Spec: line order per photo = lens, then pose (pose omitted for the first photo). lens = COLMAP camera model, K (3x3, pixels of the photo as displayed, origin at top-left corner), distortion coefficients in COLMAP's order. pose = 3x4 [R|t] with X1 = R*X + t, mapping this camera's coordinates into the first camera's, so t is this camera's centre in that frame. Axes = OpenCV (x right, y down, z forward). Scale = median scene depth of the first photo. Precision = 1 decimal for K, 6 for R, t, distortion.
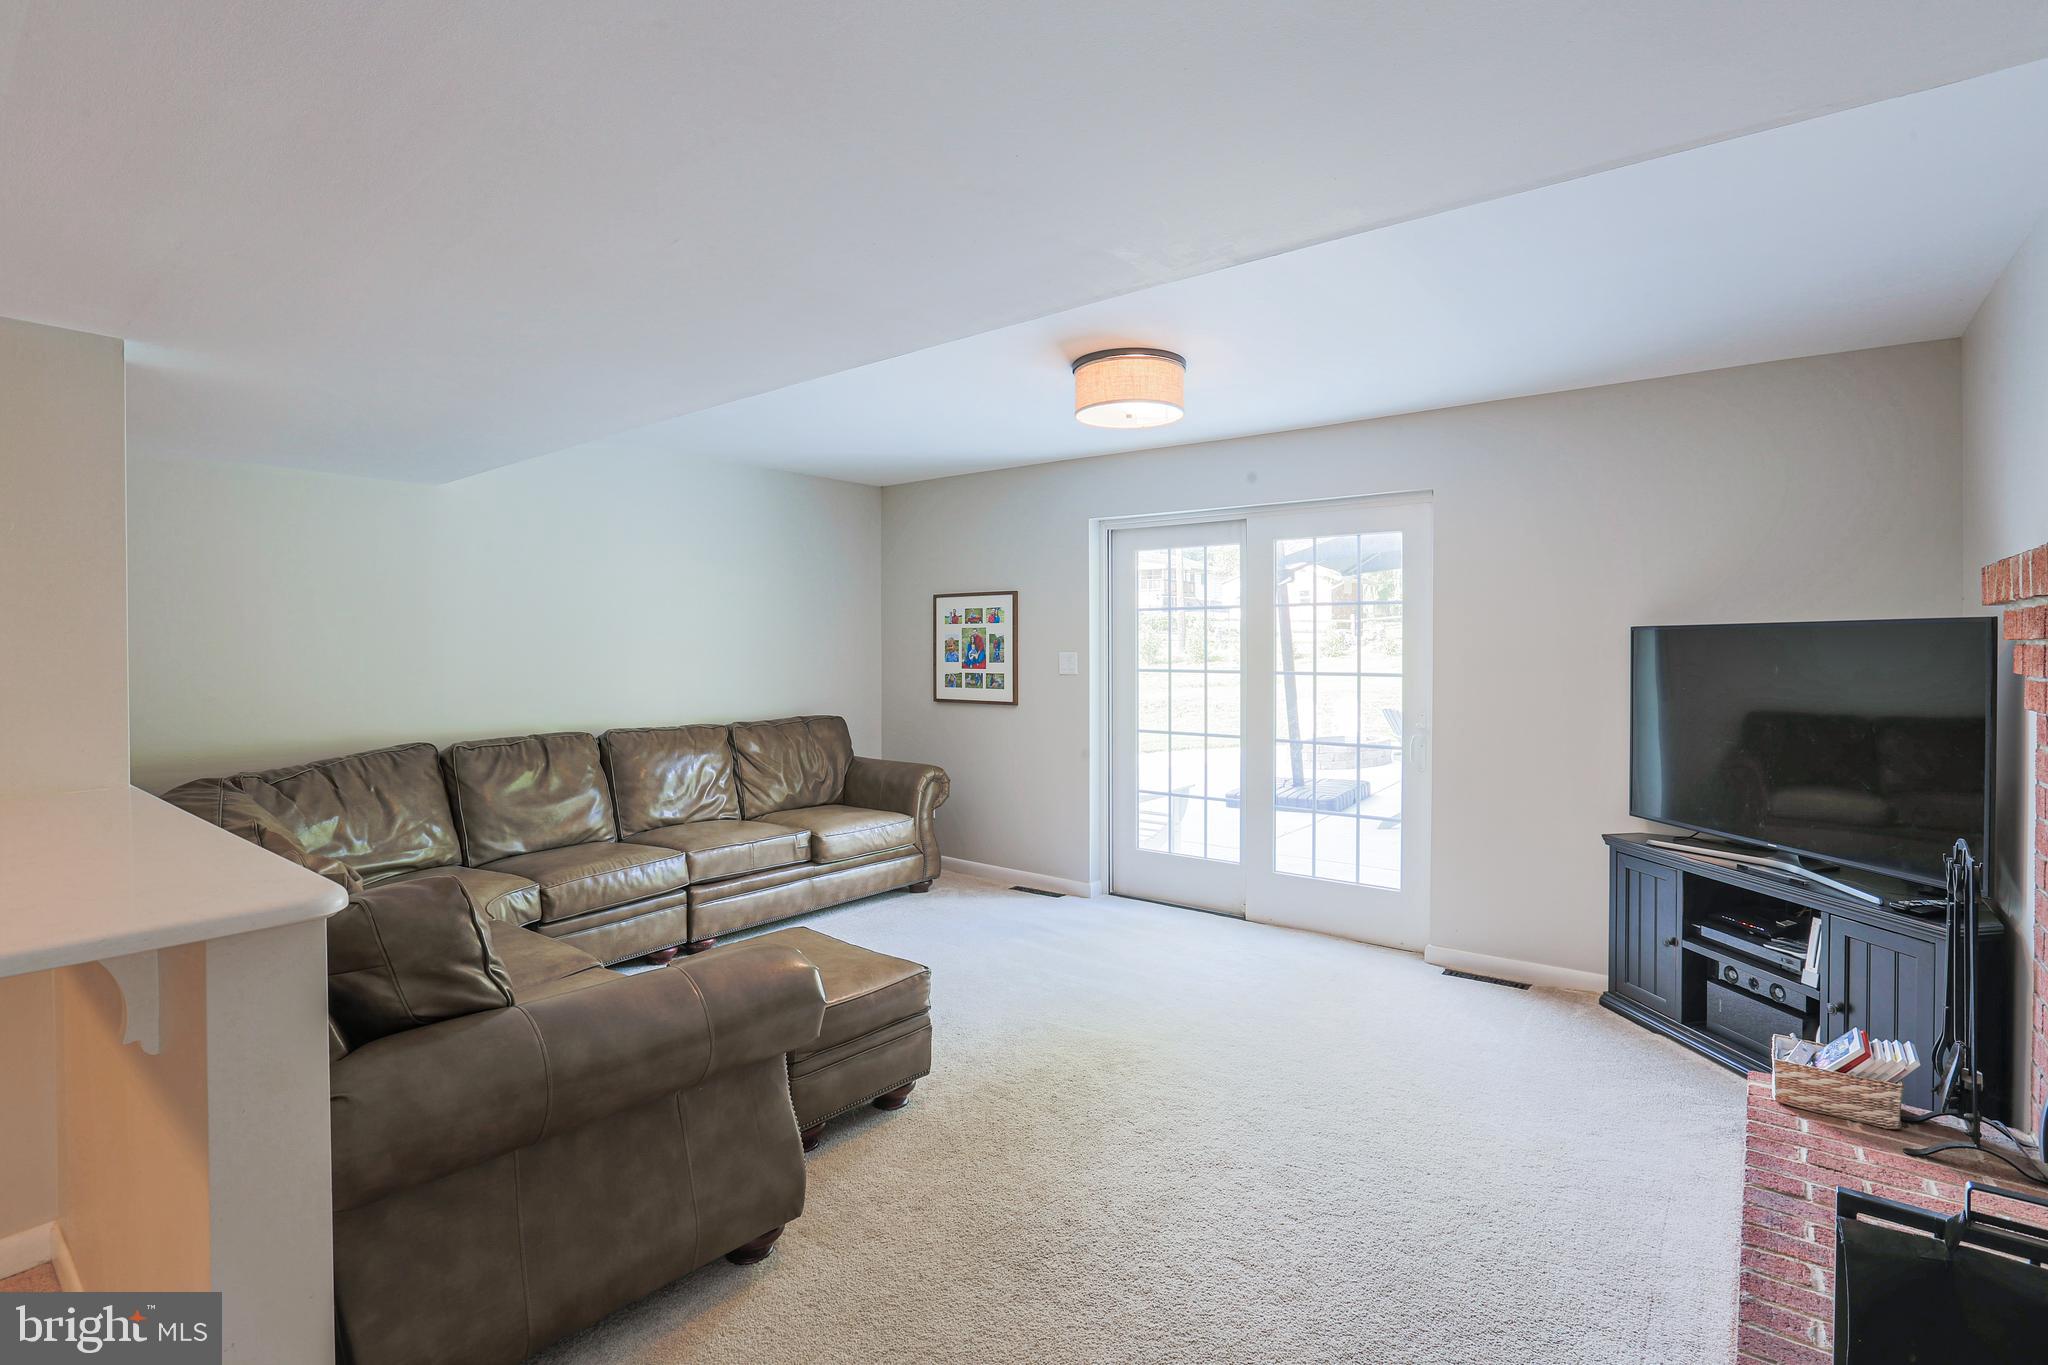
lens RADIAL K [[975.4, 0, 1022.1], [0, 975.4, 649.6], [0, 0, 1]] dist [-0.044943, 0.010594]
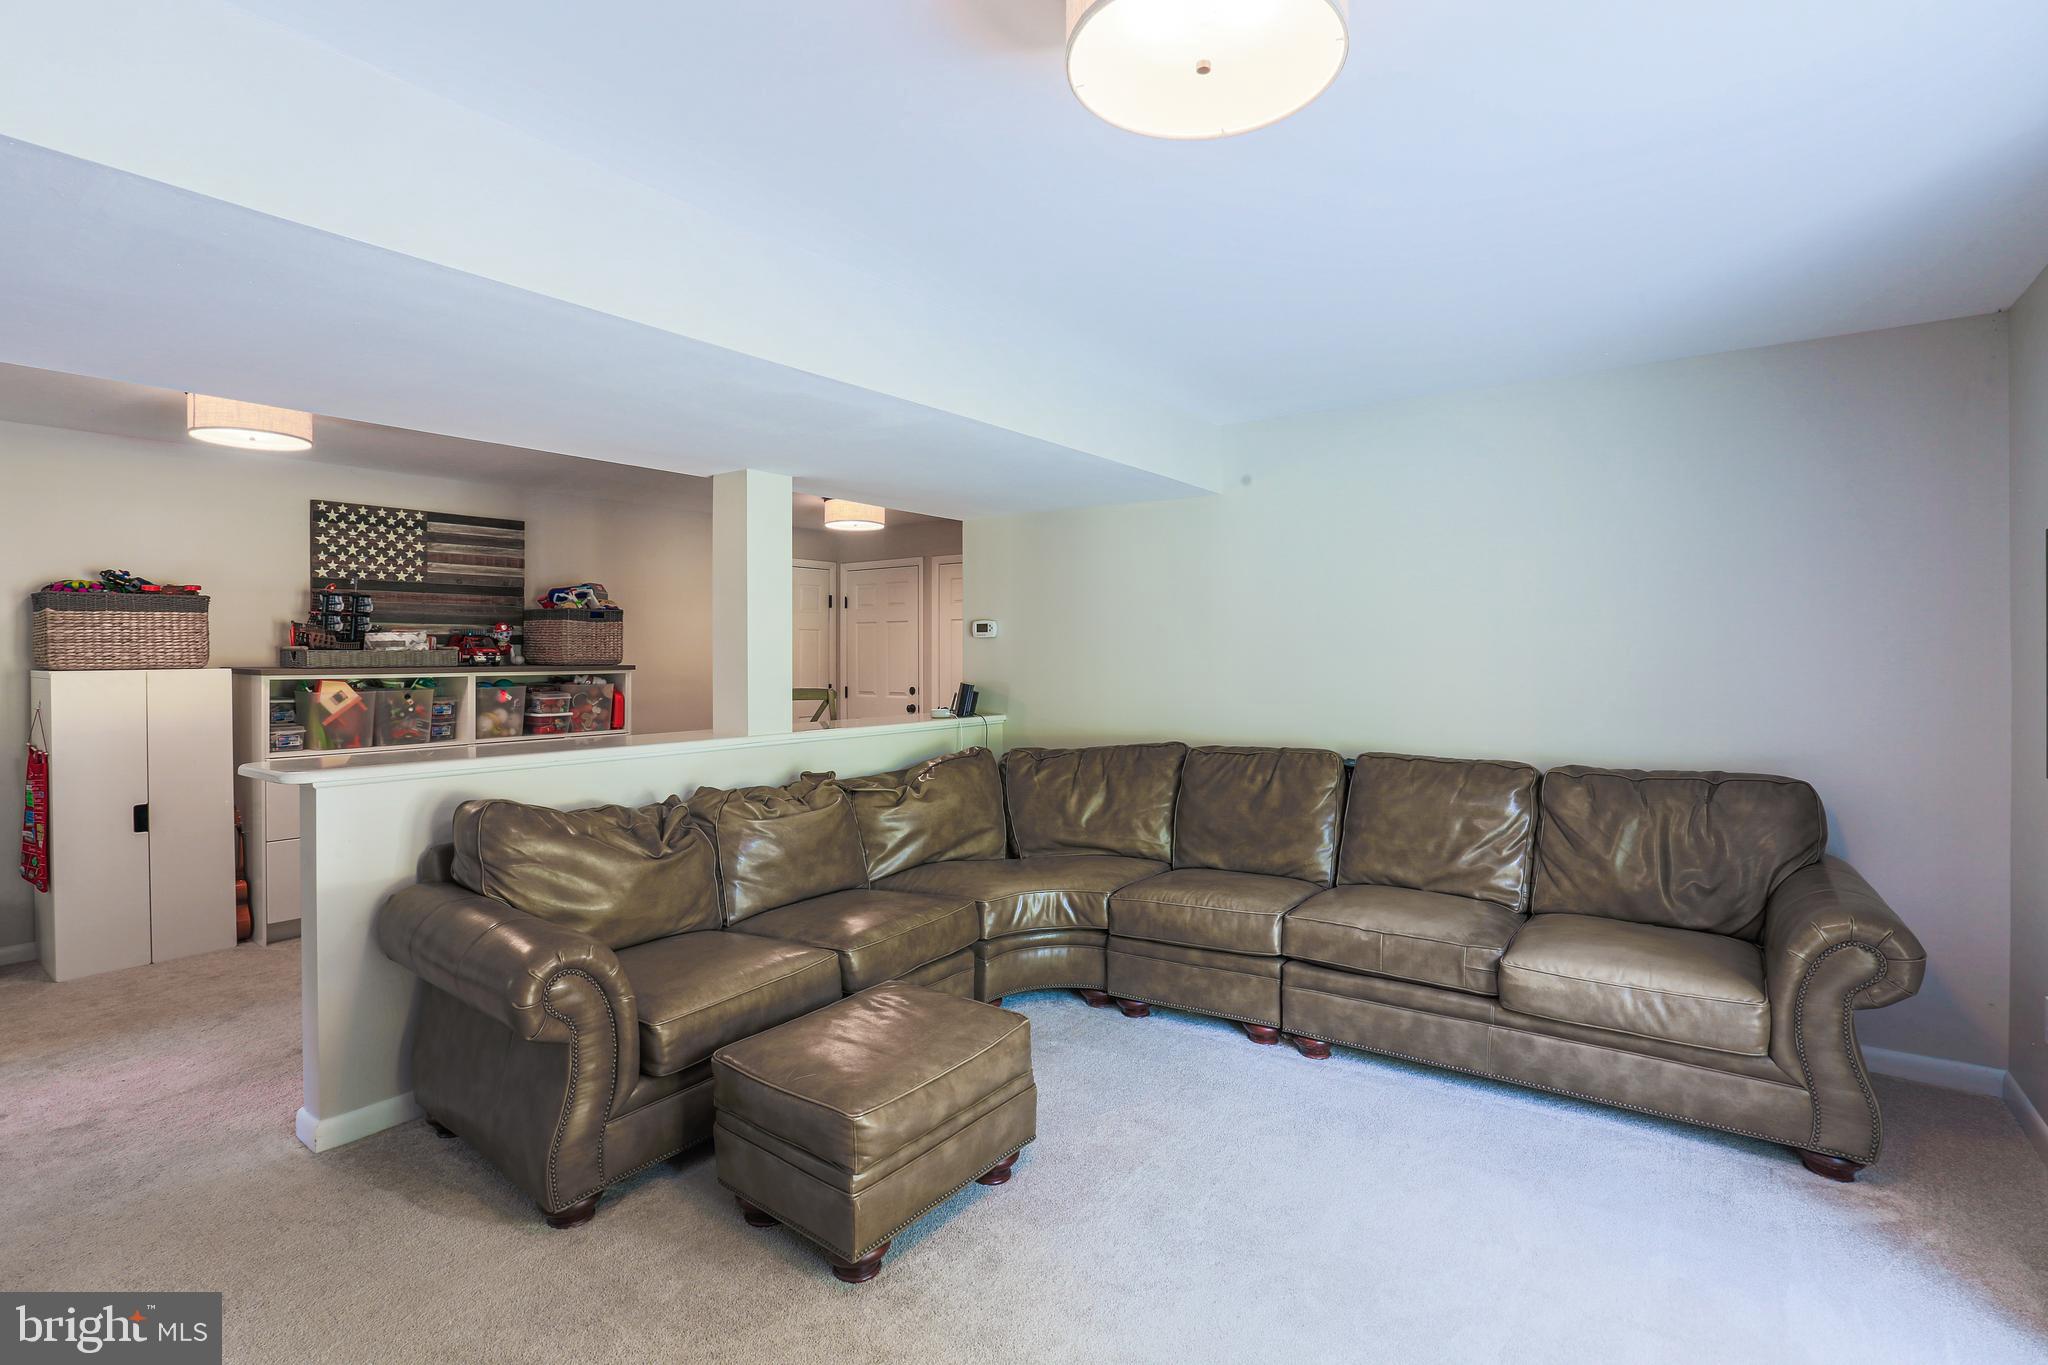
lens RADIAL K [[975.4, 0, 1022.1], [0, 975.4, 649.6], [0, 0, 1]] dist [-0.044943, 0.010594]
pose [[0.063599, 0.007418, -0.997948, 0.347350], [-0.000012, 0.999972, 0.007432, -0.009826], [0.997976, -0.000461, 0.063597, 0.608144]]
